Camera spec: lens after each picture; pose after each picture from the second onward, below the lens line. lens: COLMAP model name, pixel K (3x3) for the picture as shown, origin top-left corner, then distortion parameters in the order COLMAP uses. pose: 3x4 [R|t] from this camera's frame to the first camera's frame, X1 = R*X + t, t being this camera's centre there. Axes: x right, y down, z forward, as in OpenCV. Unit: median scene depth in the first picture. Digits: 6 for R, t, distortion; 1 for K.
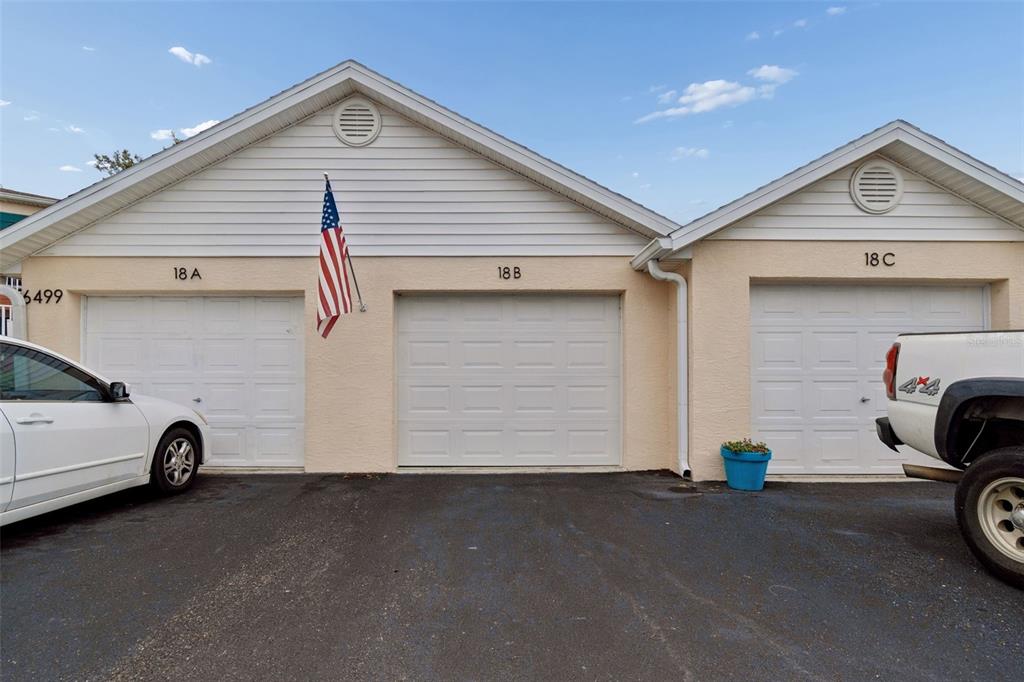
lens RADIAL K [[452.2, 0, 513.1], [0, 452.2, 347.7], [0, 0, 1]] dist [0.000087, -0.000212]
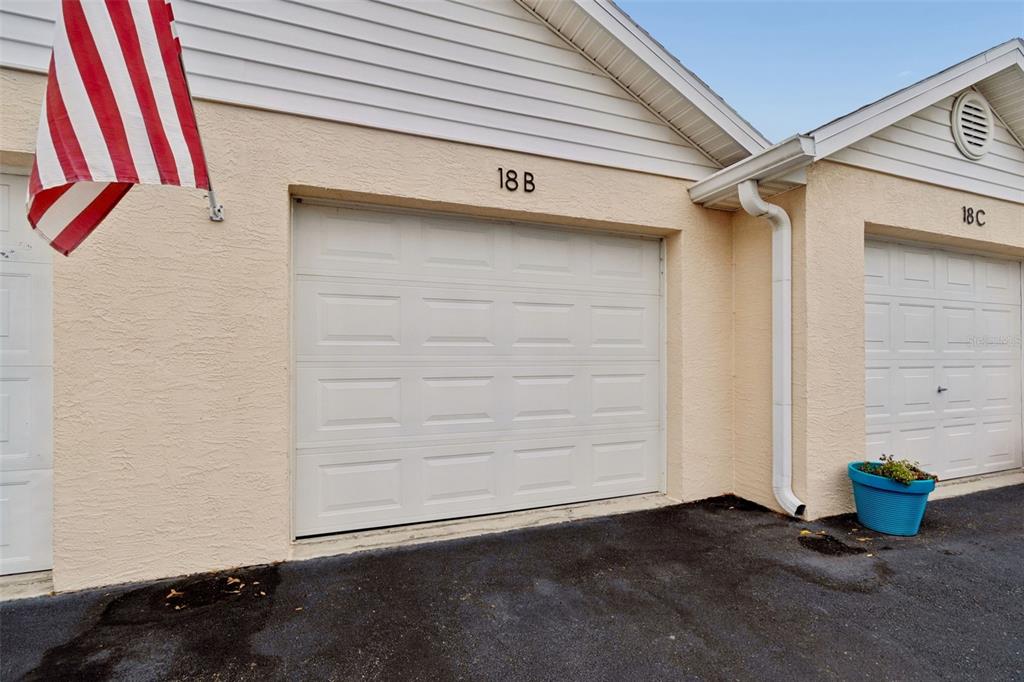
lens RADIAL K [[403.3, 0, 514.9], [0, 403.3, 332.1], [0, 0, 1]] dist [-0.007517, 0.000185]
pose [[0.947056, 0.015740, 0.320681, -0.179509], [-0.027250, 0.999134, 0.031436, 0.010769], [-0.319909, -0.038510, 0.946665, 0.532435]]
